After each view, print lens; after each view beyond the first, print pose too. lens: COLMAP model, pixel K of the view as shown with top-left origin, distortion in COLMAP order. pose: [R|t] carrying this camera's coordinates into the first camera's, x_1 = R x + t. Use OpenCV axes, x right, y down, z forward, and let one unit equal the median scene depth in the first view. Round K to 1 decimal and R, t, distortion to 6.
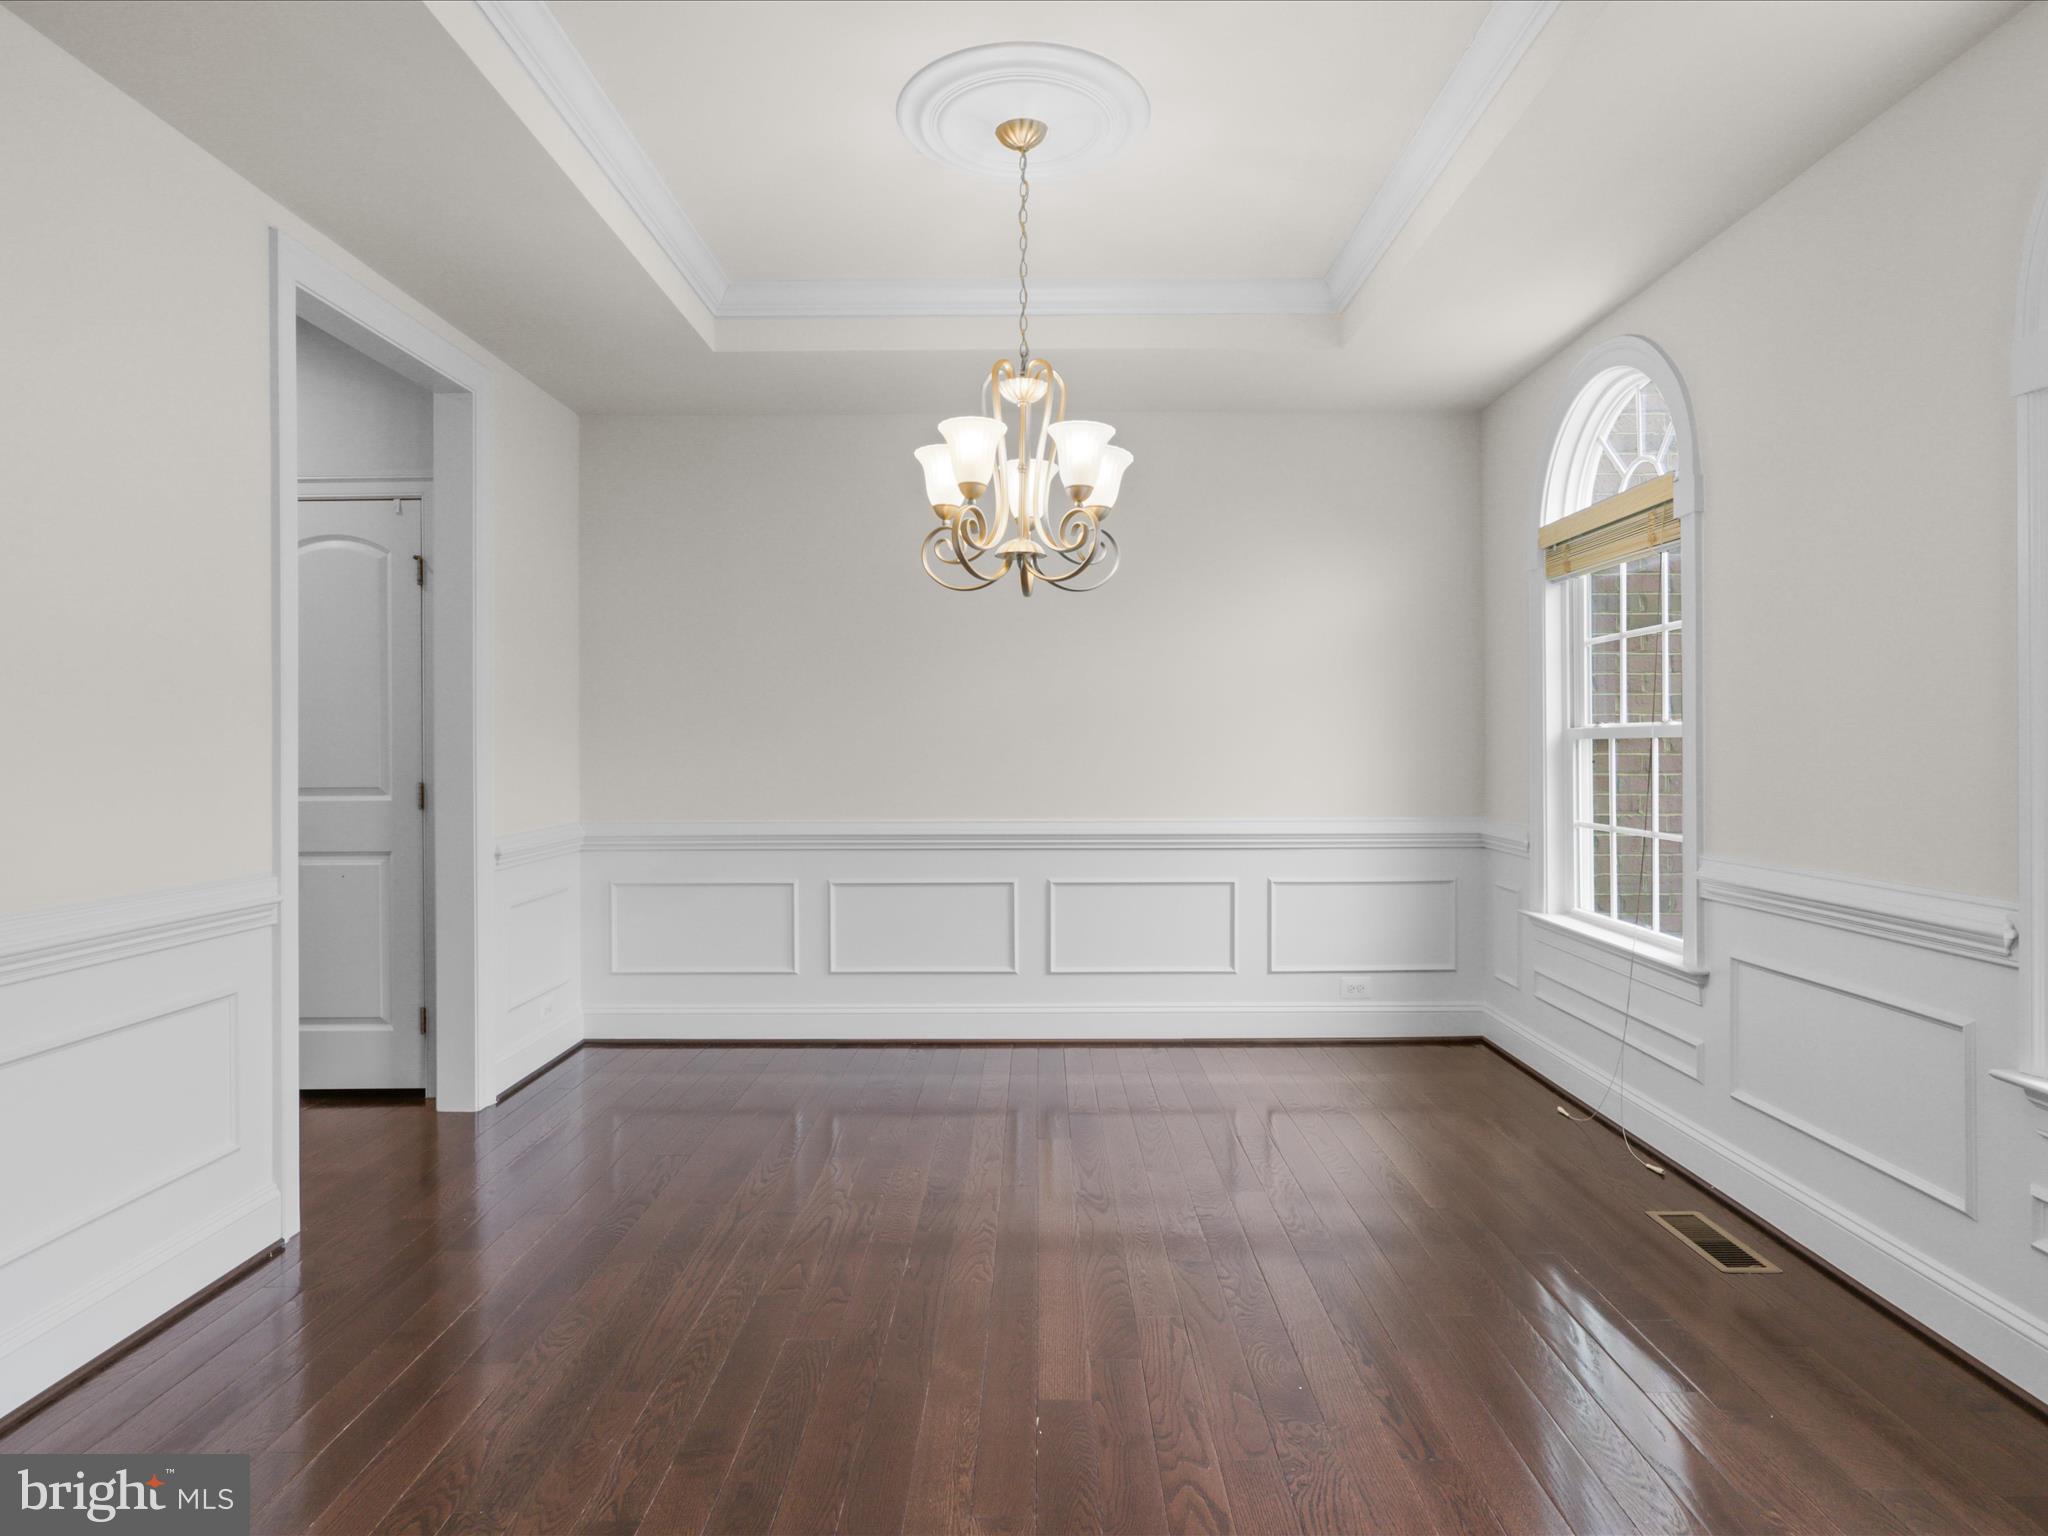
lens RADIAL K [[1150.9, 0, 1036.2], [0, 1150.9, 760.9], [0, 0, 1]] dist [-0.000757, 0.005925]
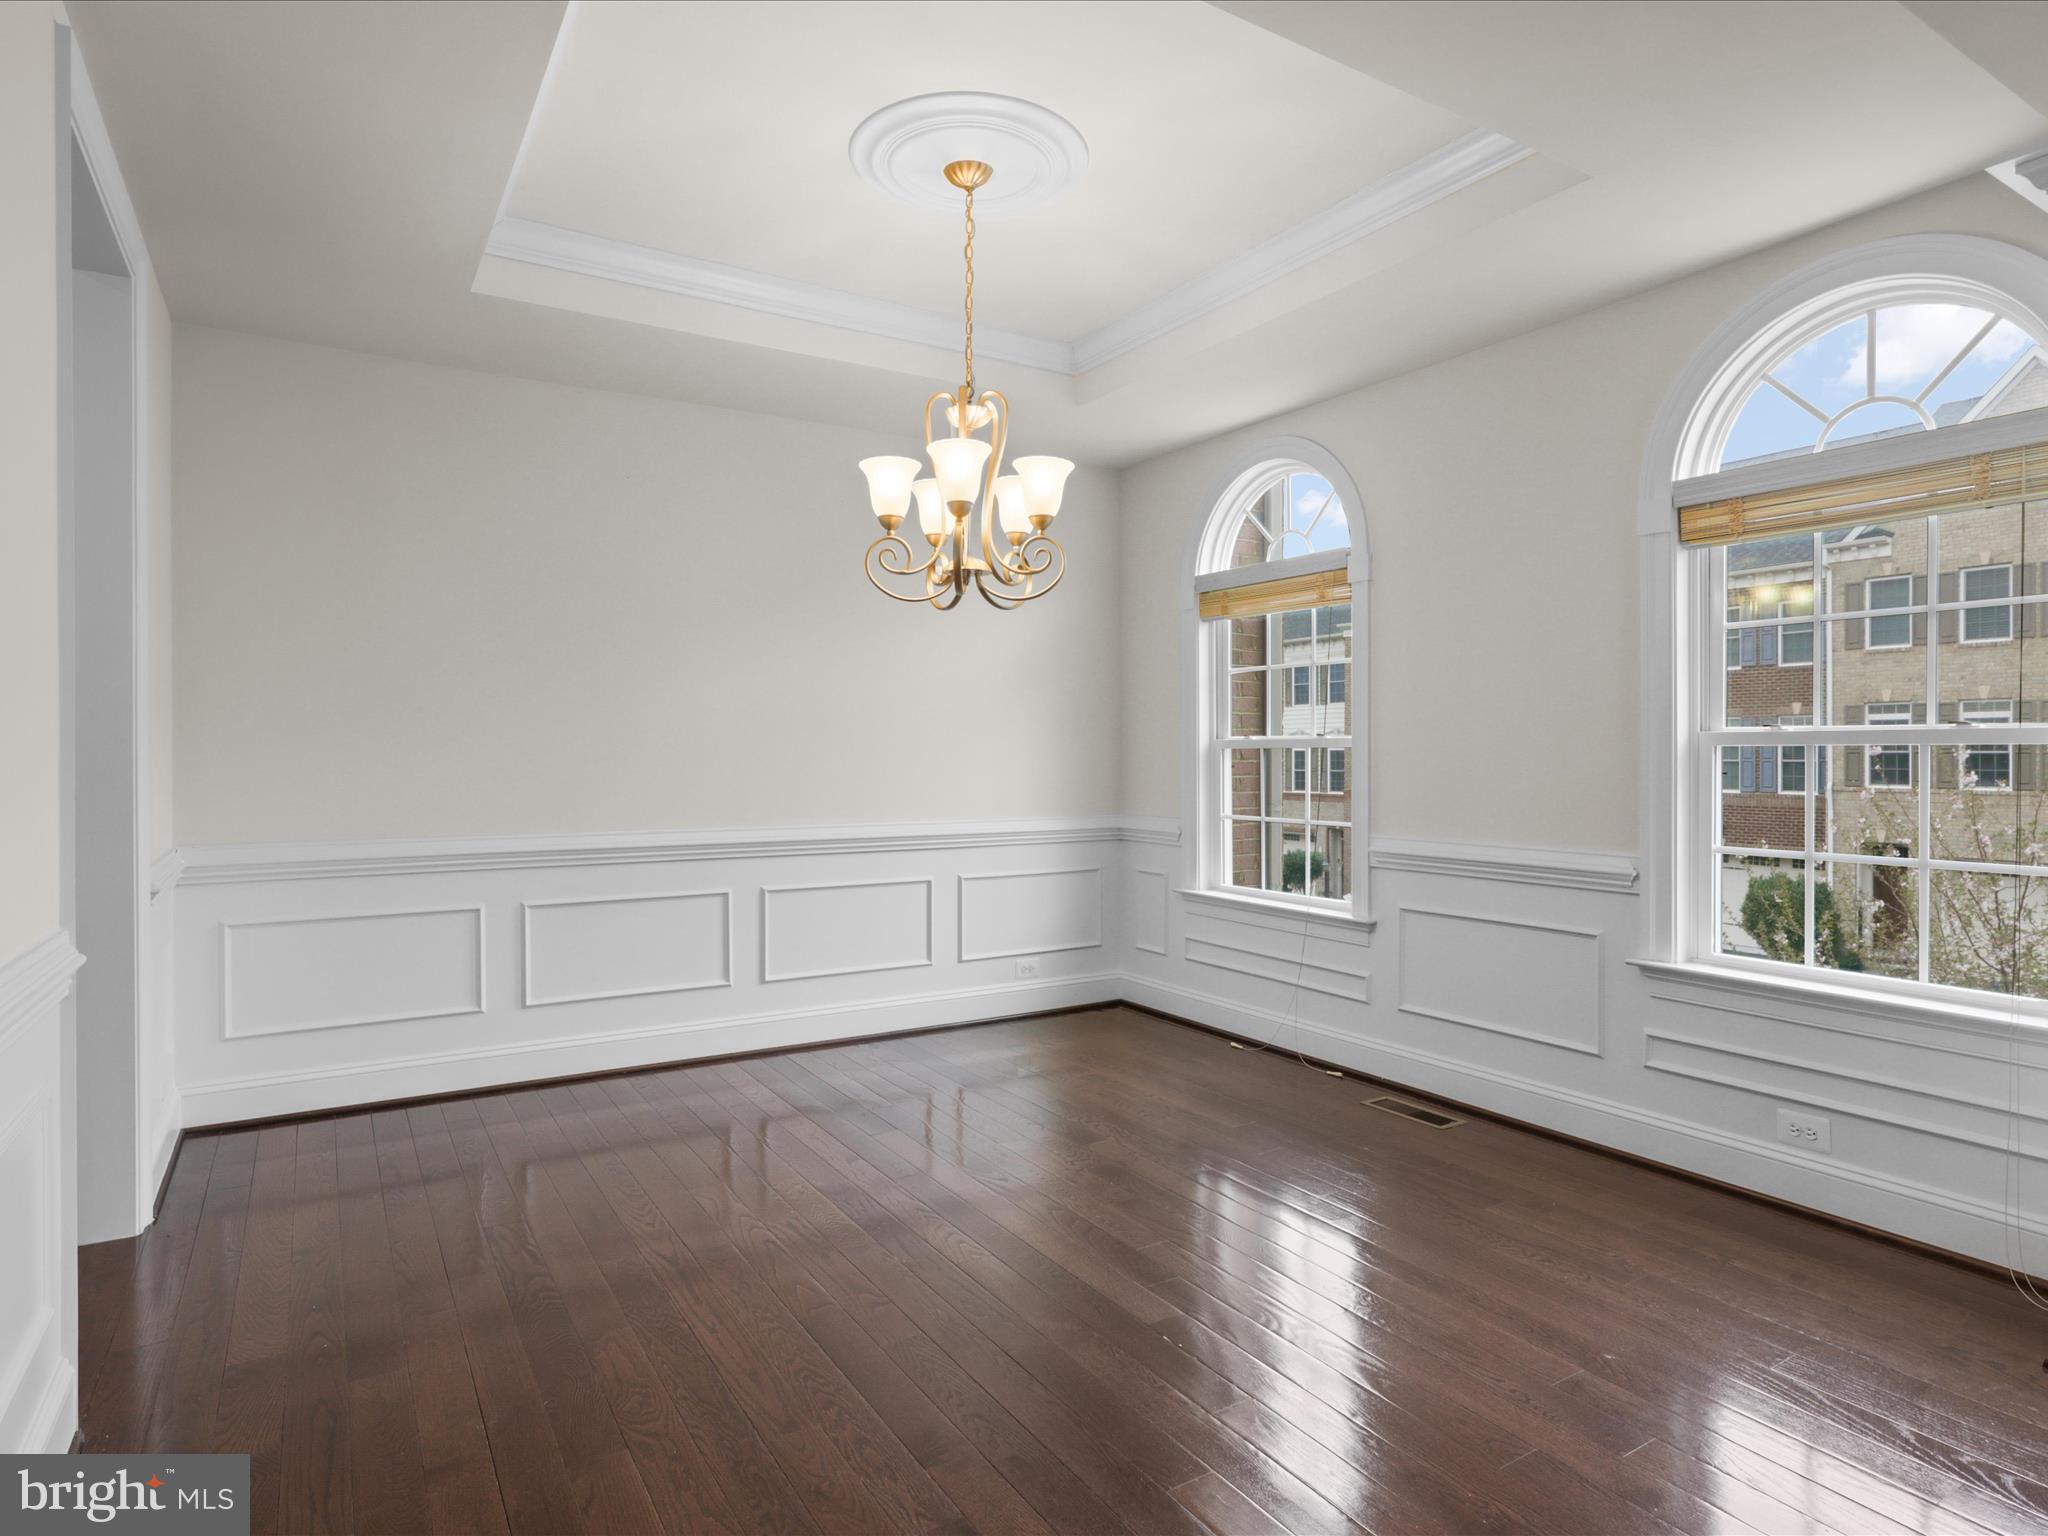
lens RADIAL K [[1150.9, 0, 1024.7], [0, 1150.9, 770.9], [0, 0, 1]] dist [-0.000757, 0.005925]
pose [[0.853408, -0.004727, 0.521223, -0.363205], [0.004531, 0.999988, 0.001649, 0.002437], [-0.521224, 0.000955, 0.853419, 0.046658]]
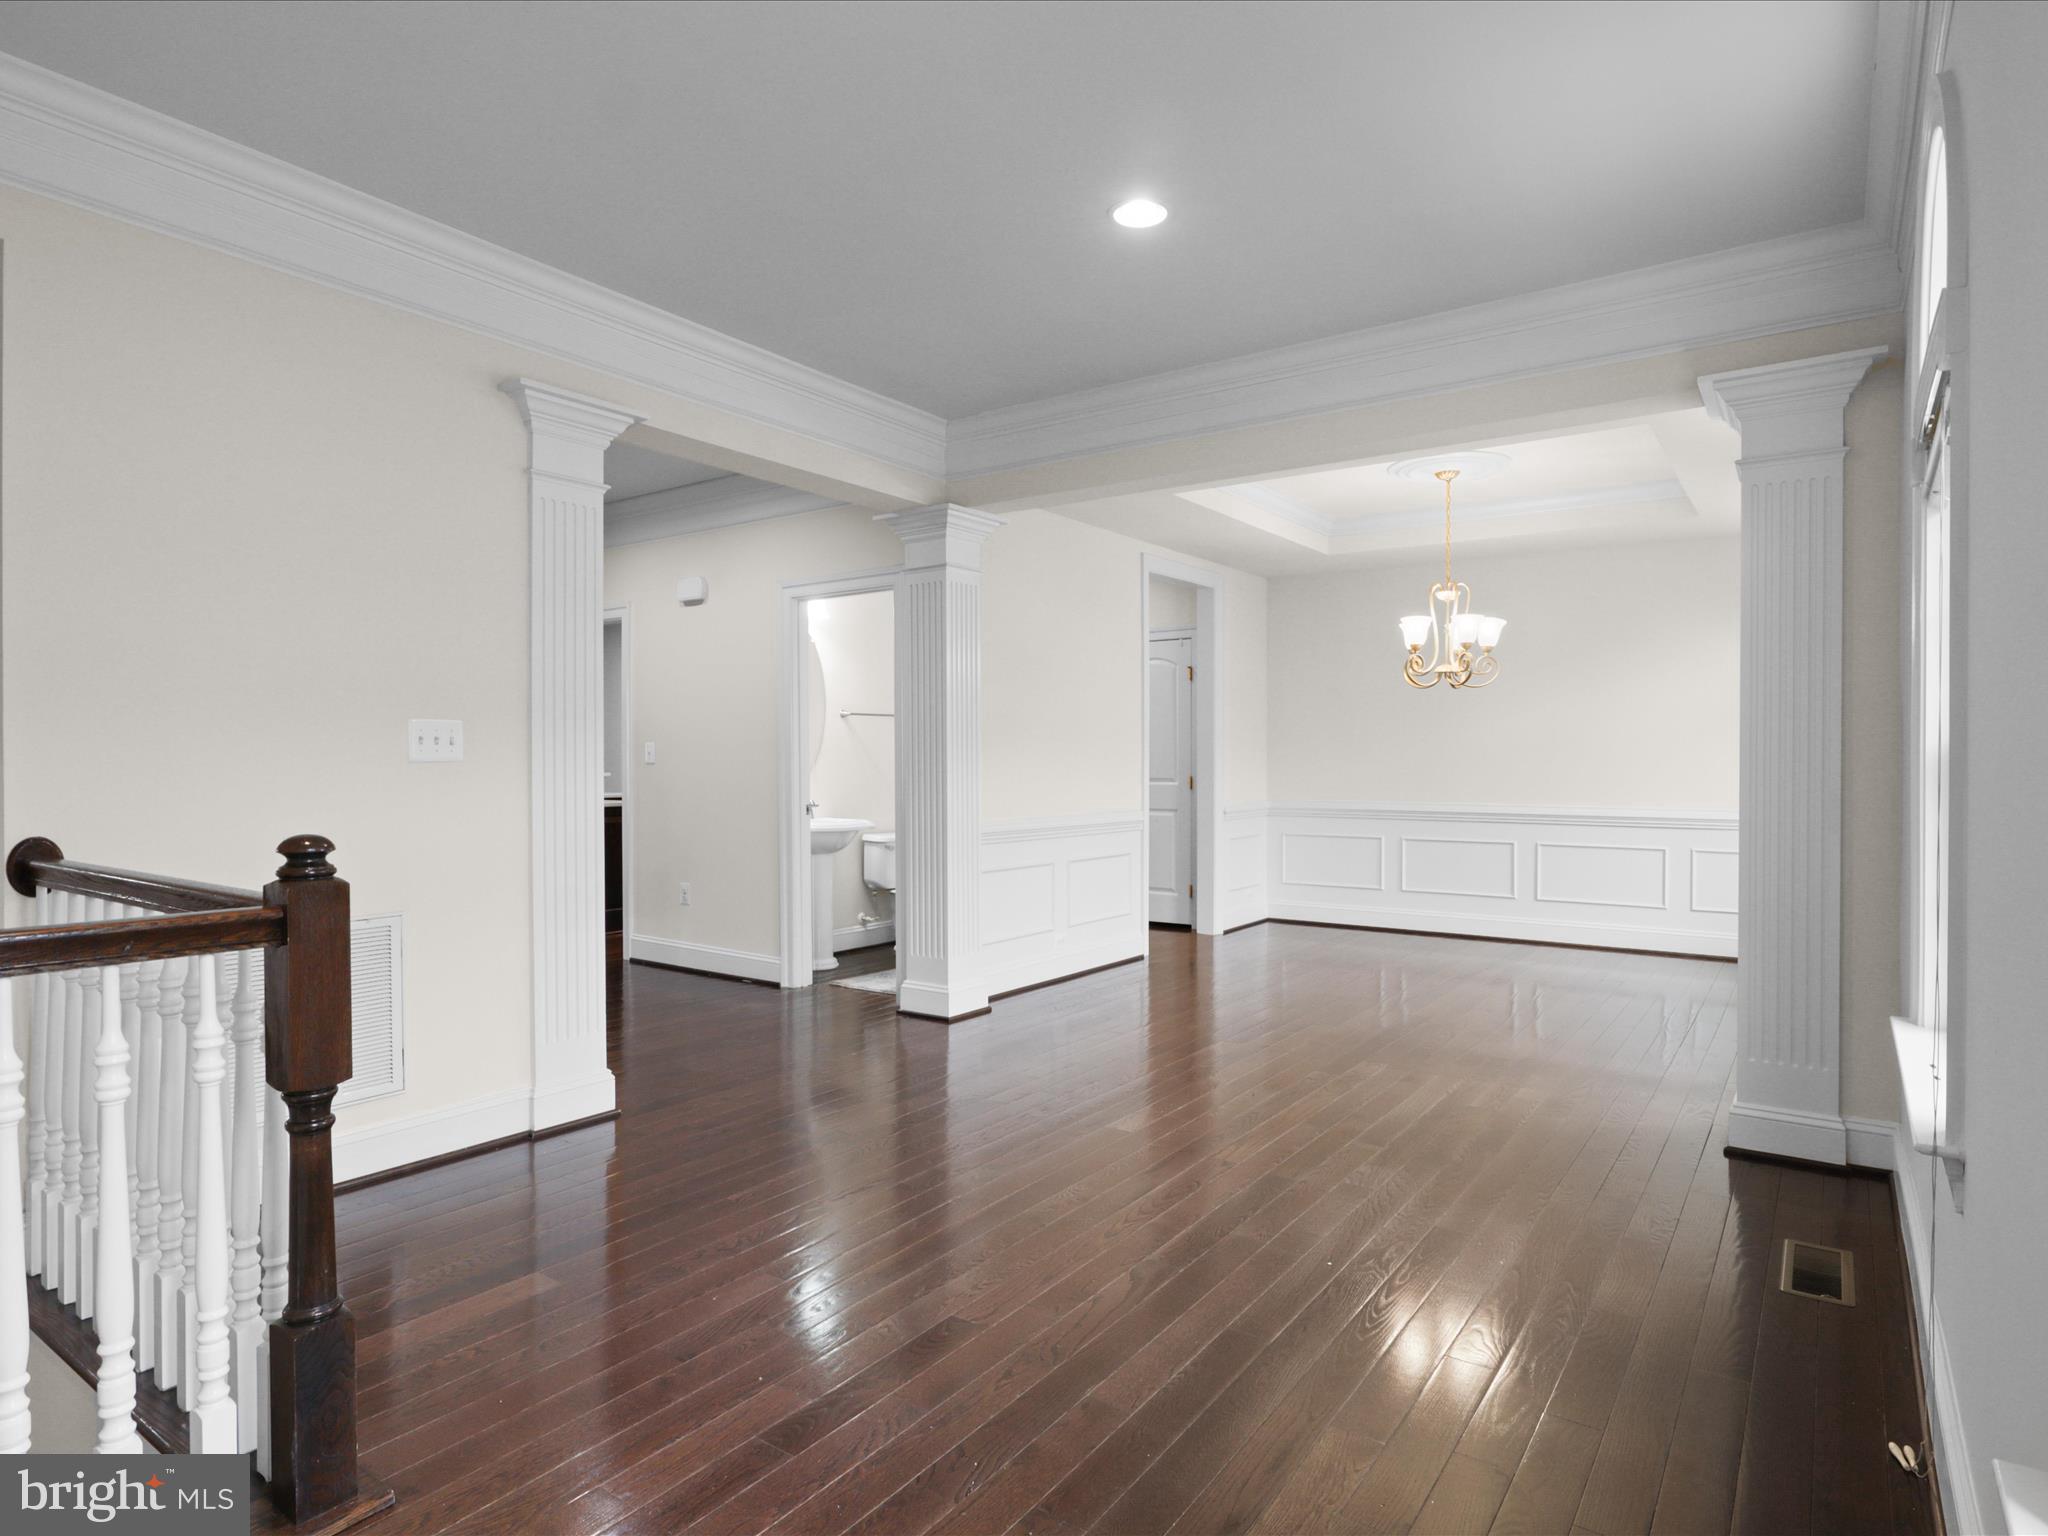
lens RADIAL K [[1150.9, 0, 1030.1], [0, 1150.9, 761.8], [0, 0, 1]] dist [-0.000757, 0.005925]
pose [[0.813282, 0.006646, -0.581832, 0.432566], [-0.005972, 0.999977, 0.003076, -0.012411], [0.581839, 0.000973, 0.813303, -0.847879]]
